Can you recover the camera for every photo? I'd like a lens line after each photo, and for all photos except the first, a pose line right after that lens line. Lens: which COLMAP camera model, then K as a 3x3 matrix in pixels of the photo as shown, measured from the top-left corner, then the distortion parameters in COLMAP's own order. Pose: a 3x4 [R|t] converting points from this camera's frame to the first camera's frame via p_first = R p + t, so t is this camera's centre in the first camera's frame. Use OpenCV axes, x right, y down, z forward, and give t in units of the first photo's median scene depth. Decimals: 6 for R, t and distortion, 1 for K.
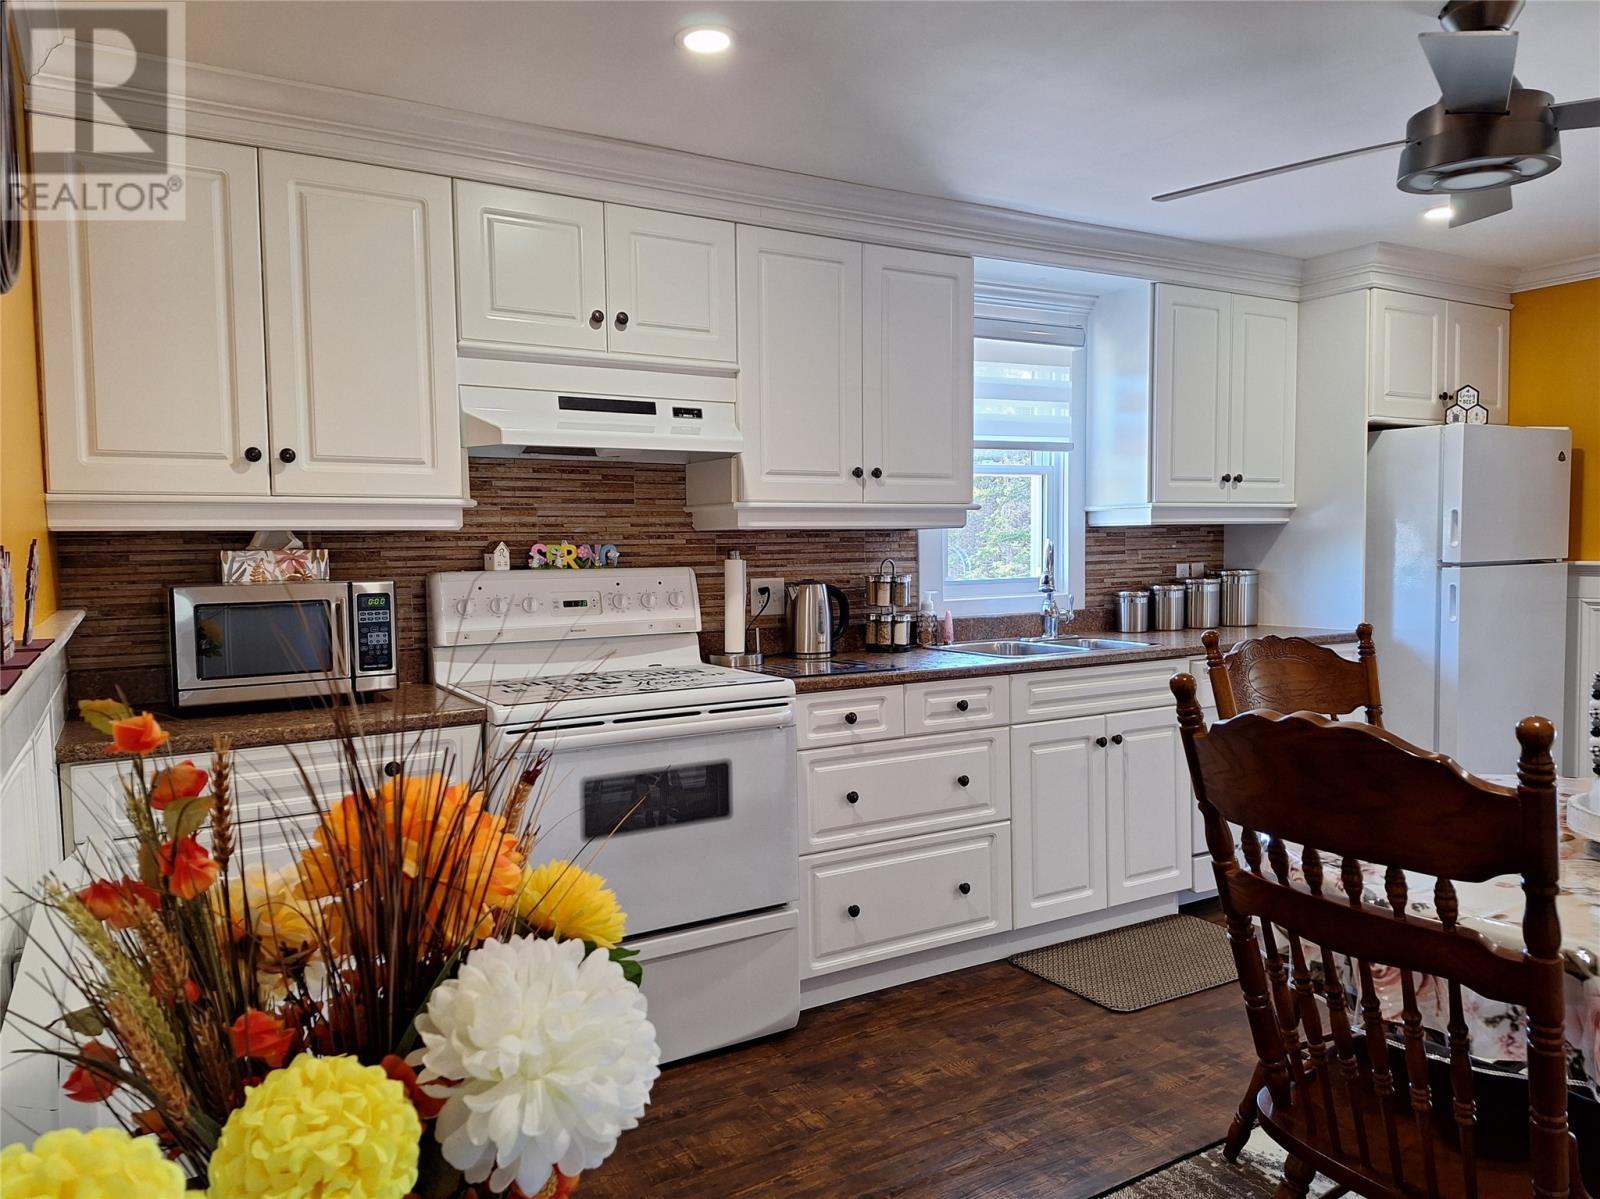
lens RADIAL K [[1131.1, 0, 800.0], [0, 1131.1, 599.5], [0, 0, 1]] dist [0.085391, -0.113141]
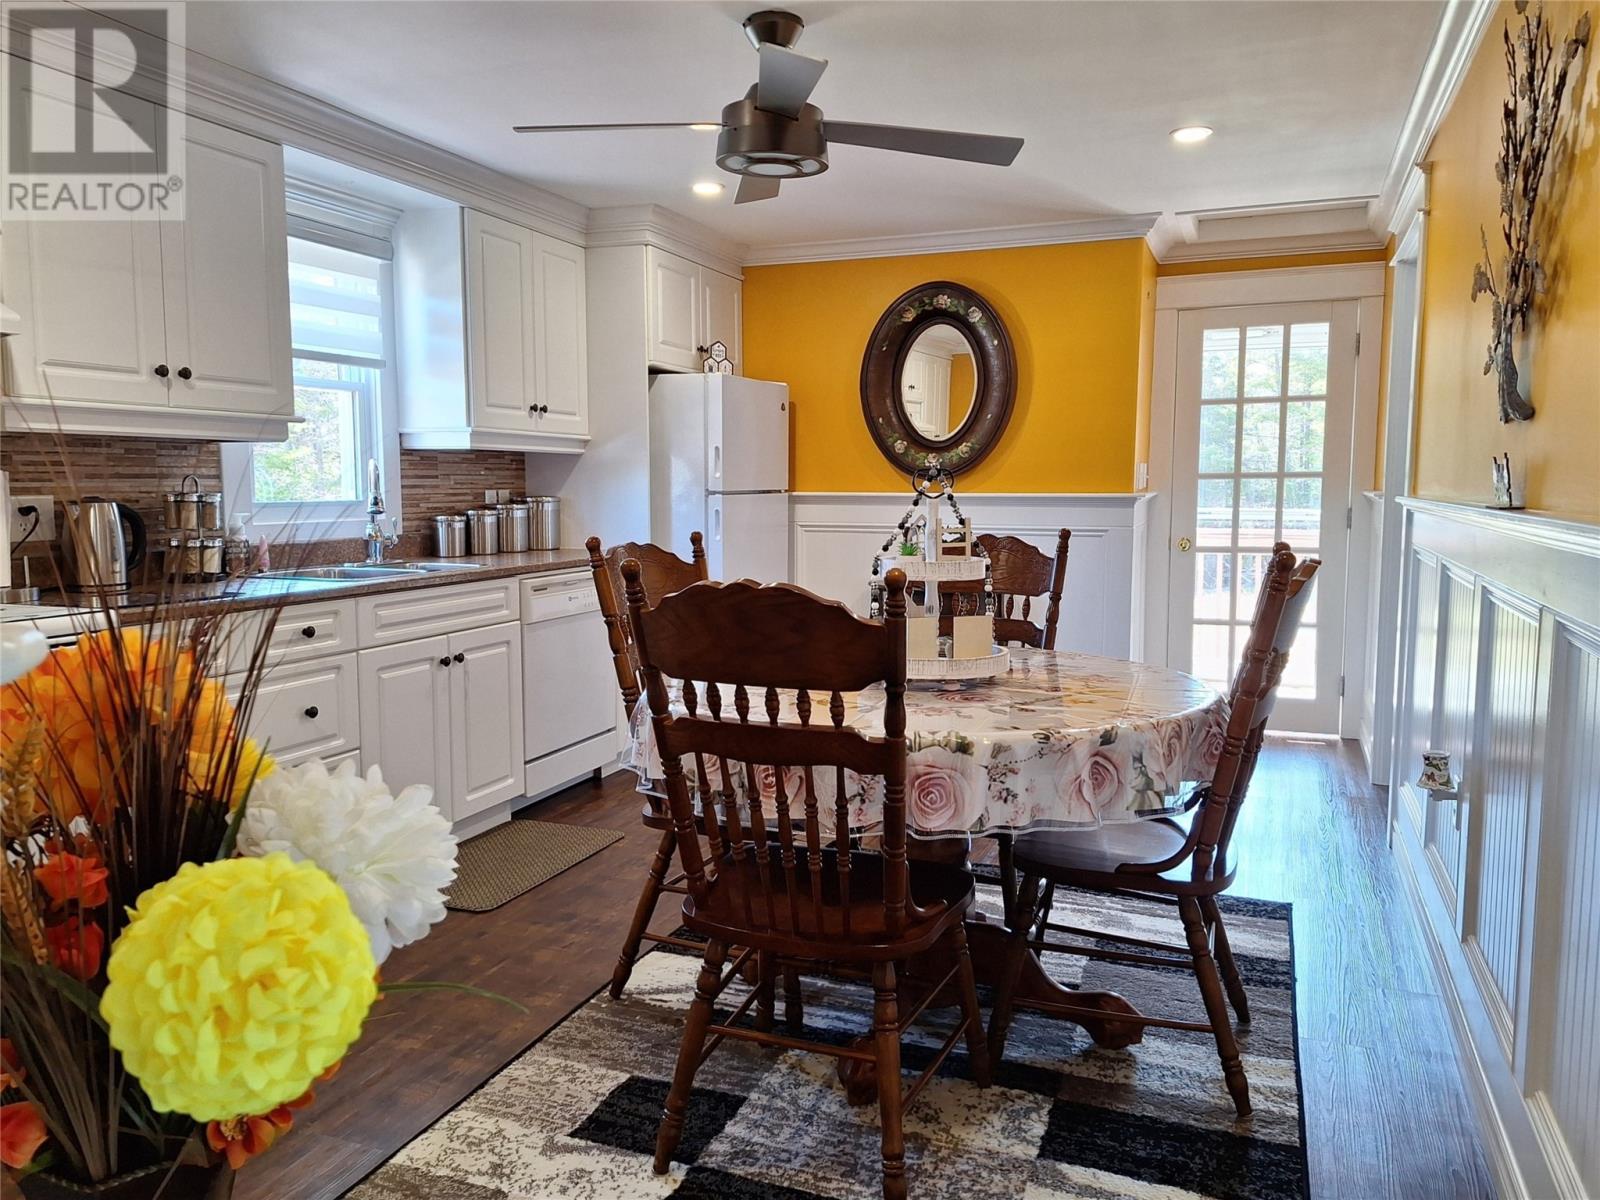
lens RADIAL K [[1162.8, 0, 860.0], [0, 1162.8, 598.5], [0, 0, 1]] dist [0.091321, -0.106194]
pose [[0.767280, -0.050651, 0.639309, -0.110033], [0.020957, 0.998324, 0.053943, 0.019804], [-0.640970, -0.027992, 0.767055, -0.031162]]
